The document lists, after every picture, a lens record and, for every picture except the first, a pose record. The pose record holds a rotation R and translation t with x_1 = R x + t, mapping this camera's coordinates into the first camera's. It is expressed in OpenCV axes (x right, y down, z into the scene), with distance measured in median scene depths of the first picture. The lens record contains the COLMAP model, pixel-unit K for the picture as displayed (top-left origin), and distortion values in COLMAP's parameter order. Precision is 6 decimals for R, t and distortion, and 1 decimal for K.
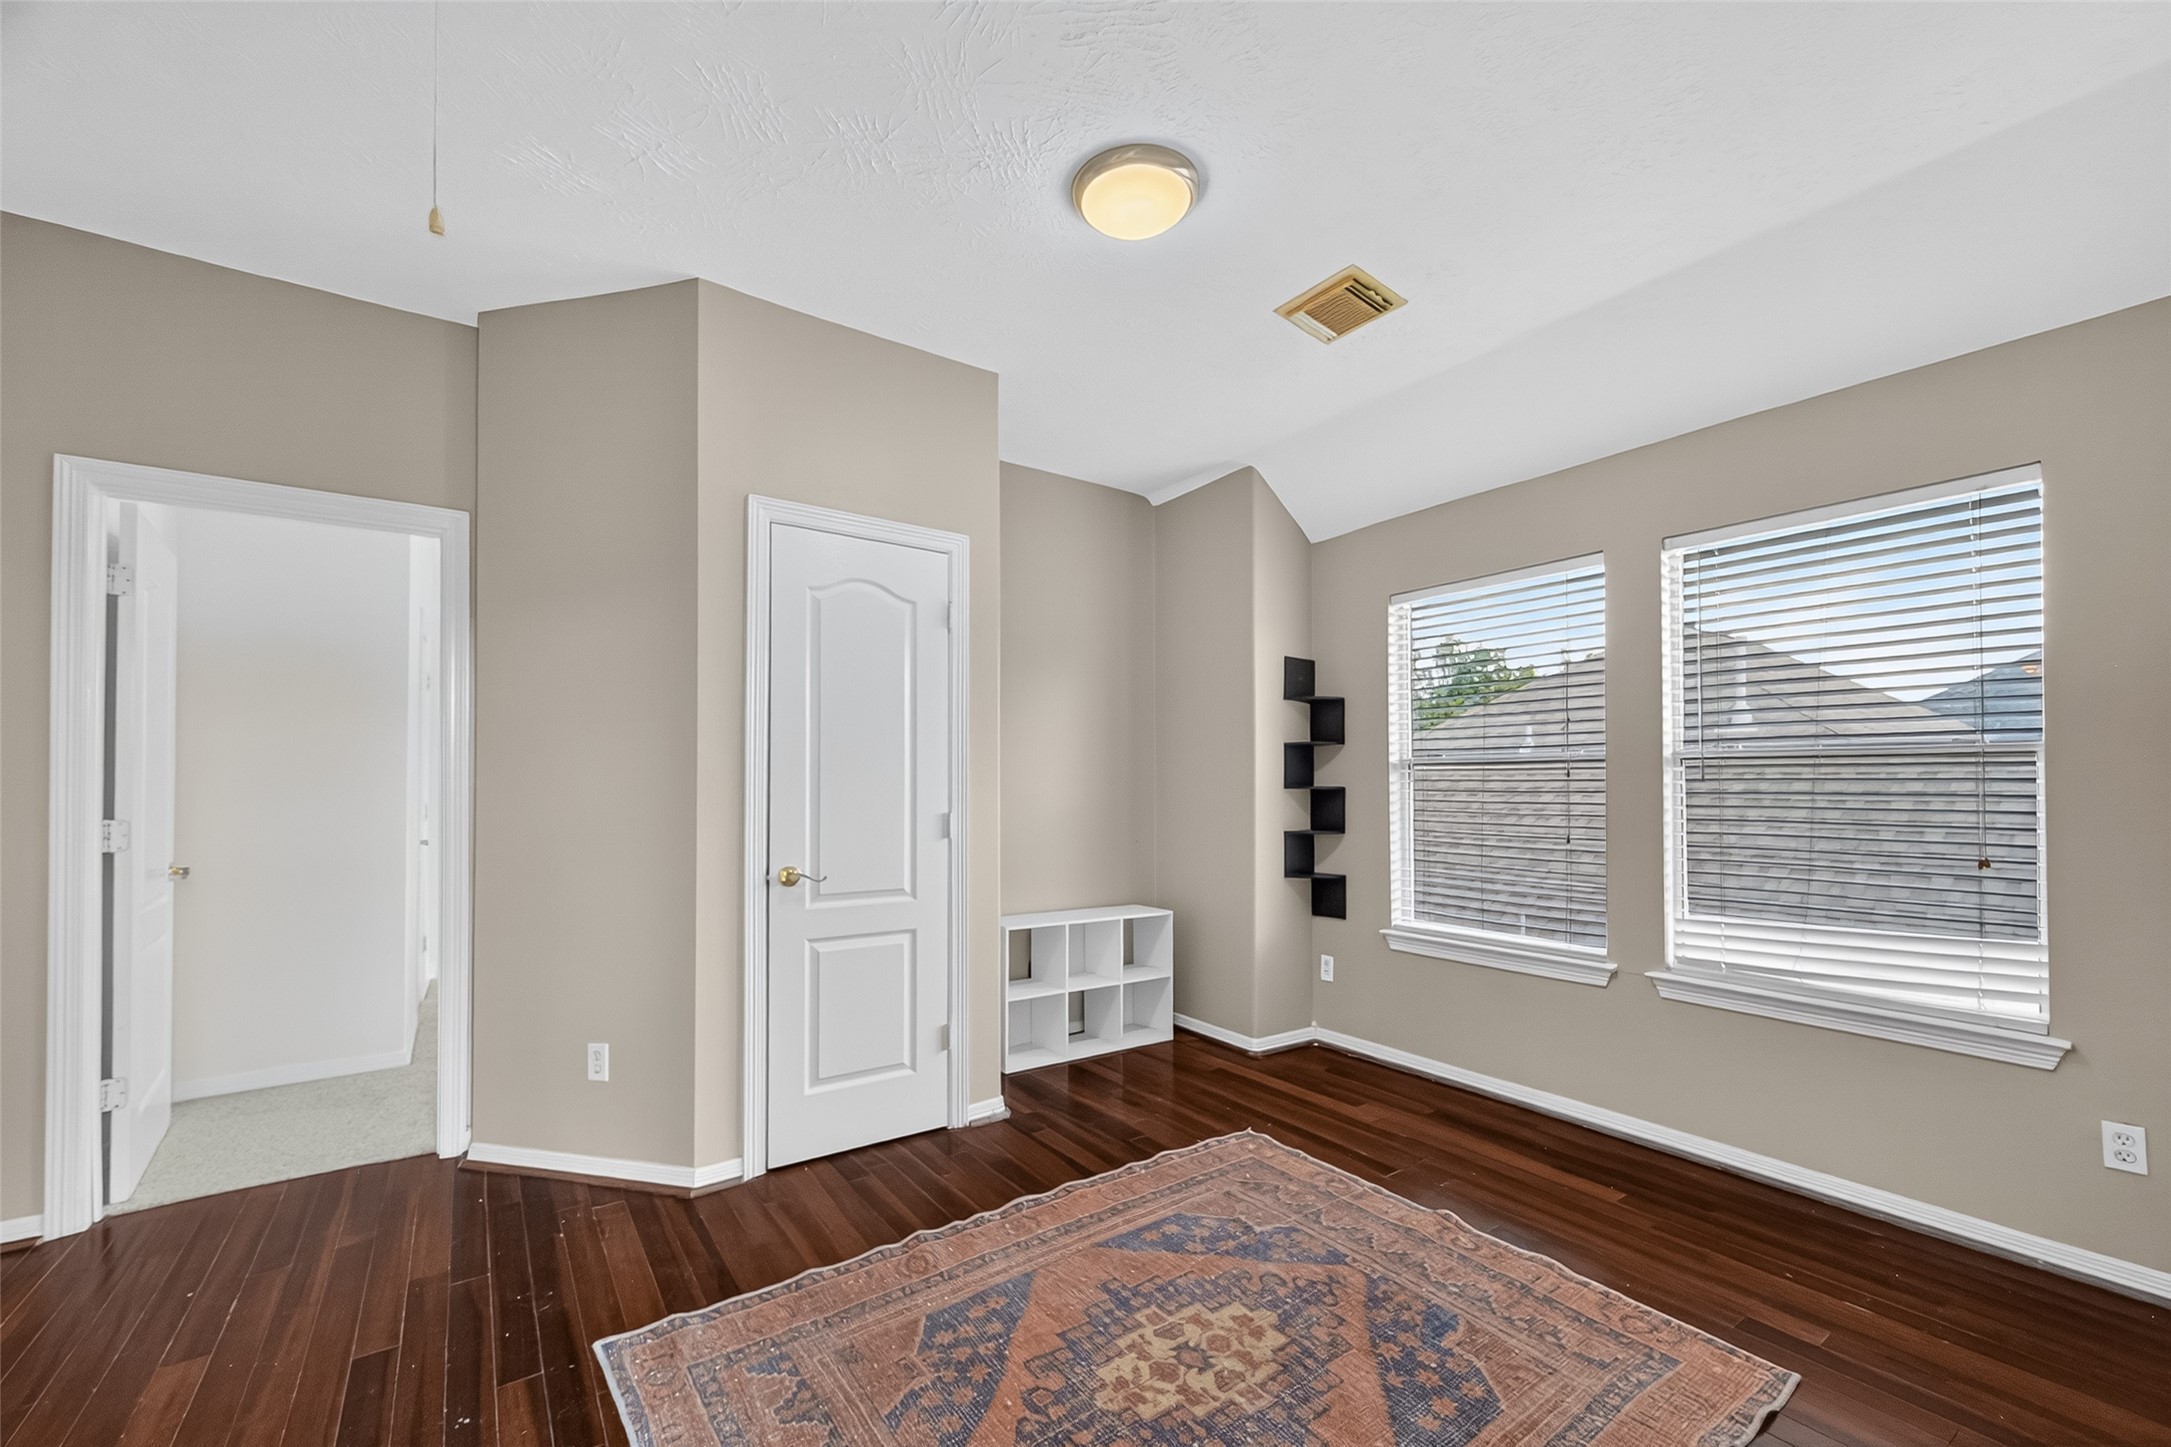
lens RADIAL K [[916.3, 0, 1097.6], [0, 916.3, 787.3], [0, 0, 1]] dist [0.022318, 0.000134]
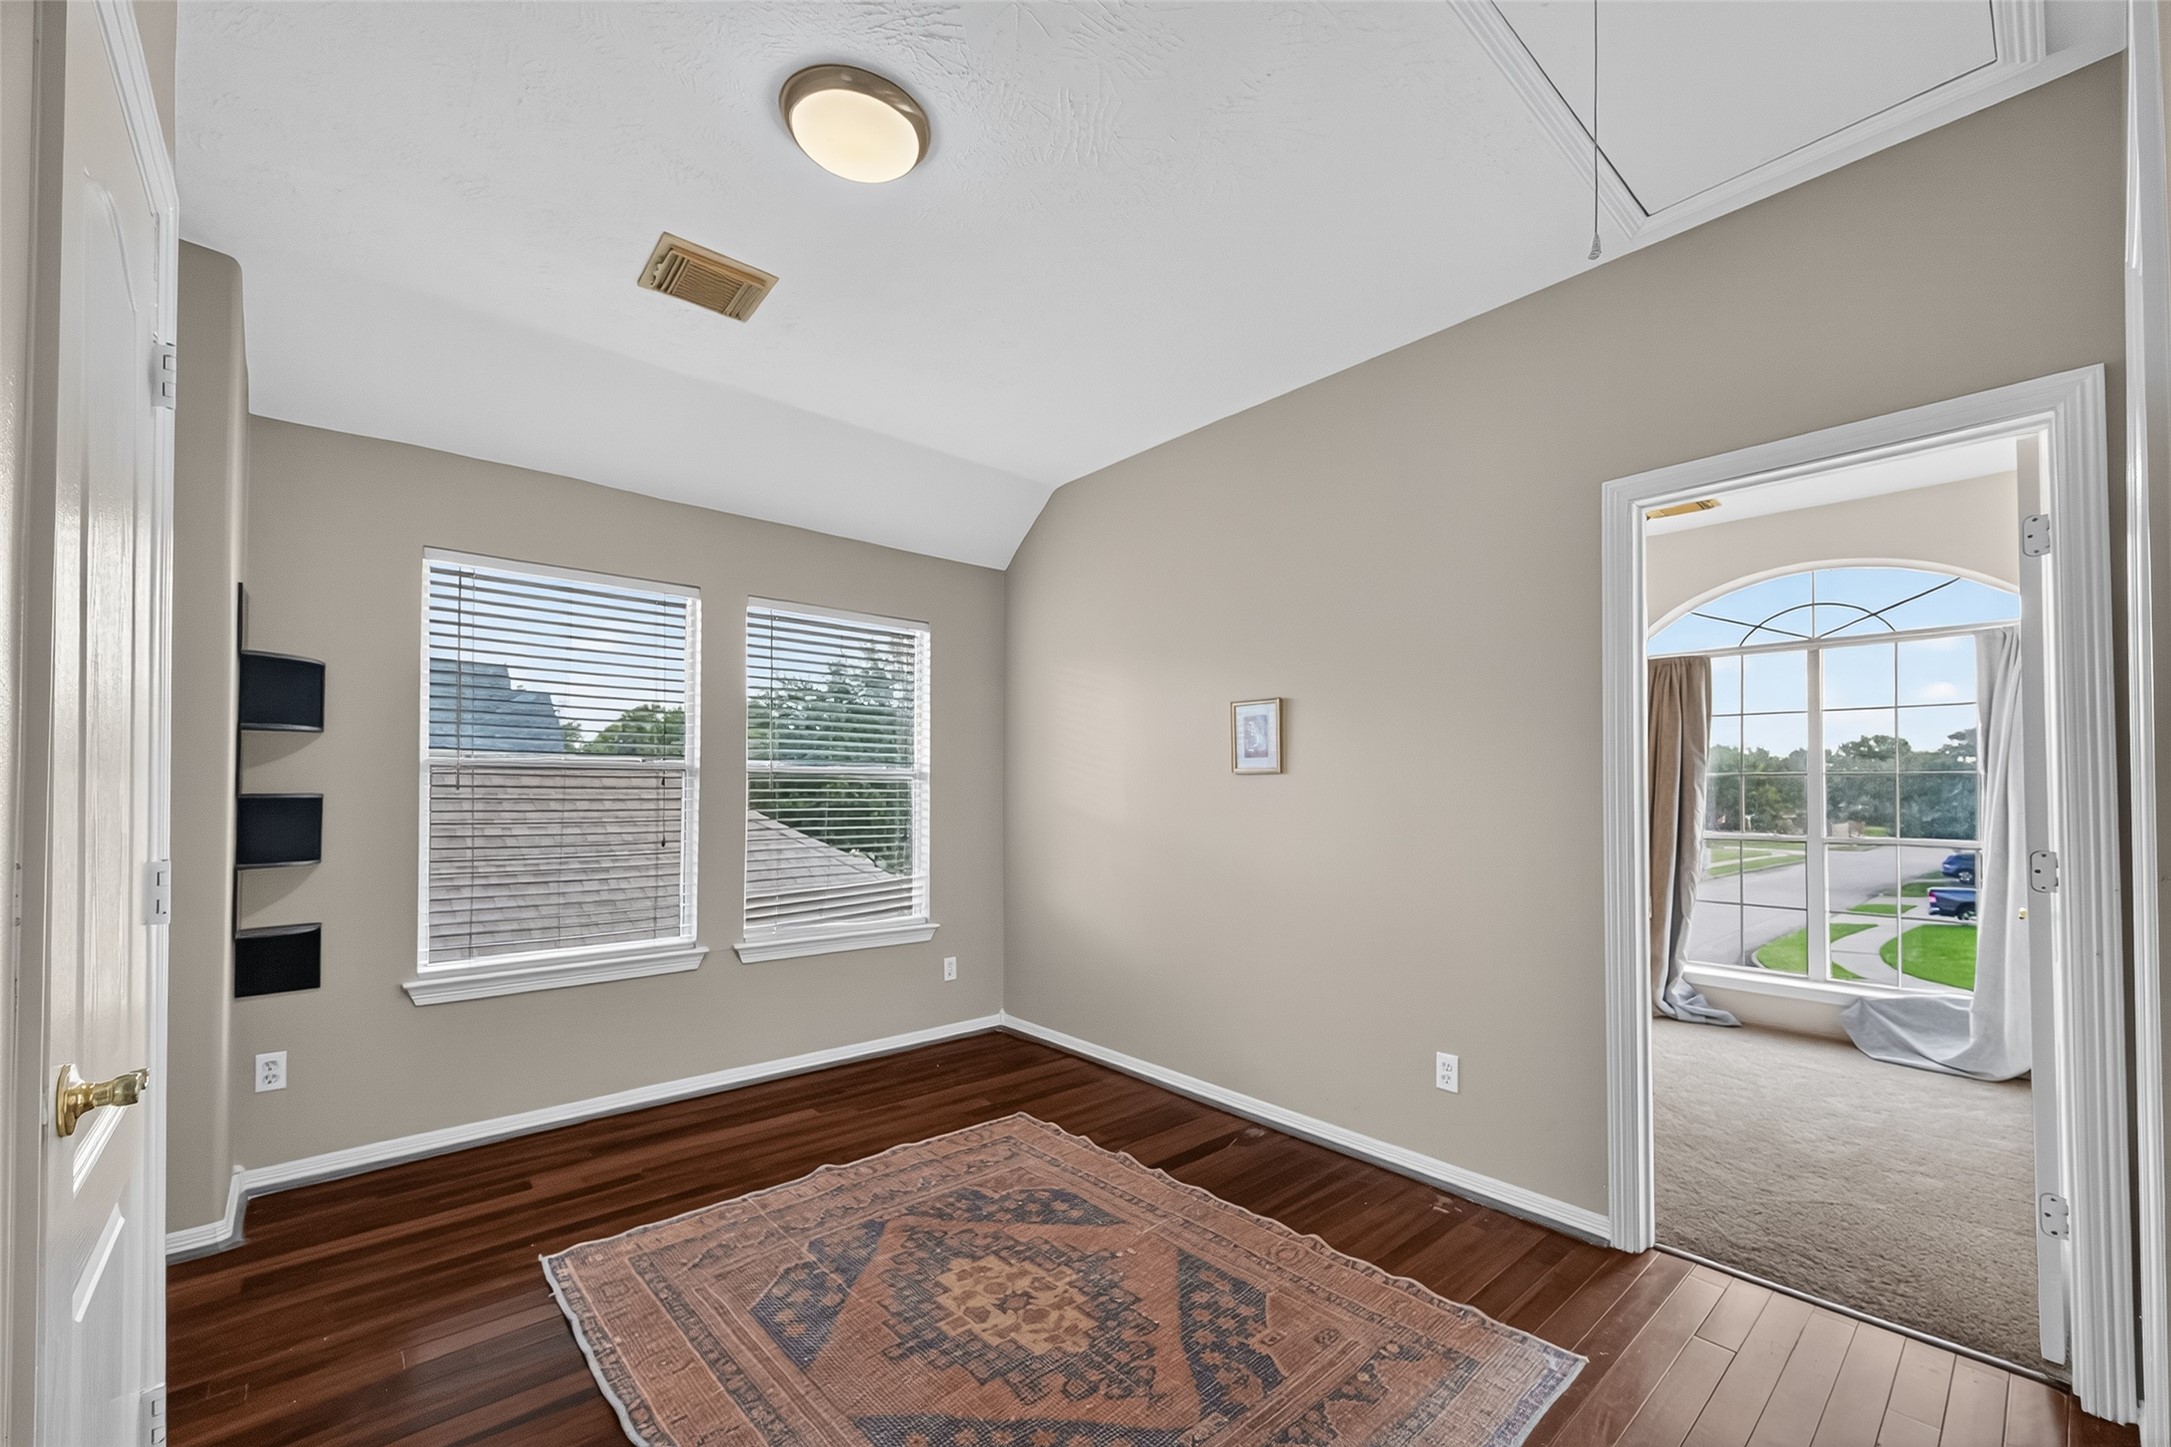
lens RADIAL K [[916.3, 0, 1097.6], [0, 916.3, 787.3], [0, 0, 1]] dist [0.022318, 0.000134]
pose [[-0.154949, 0.005482, 0.987907, -0.878002], [-0.005672, 0.999963, -0.006439, -0.007719], [-0.987906, -0.006601, -0.154912, 0.914113]]
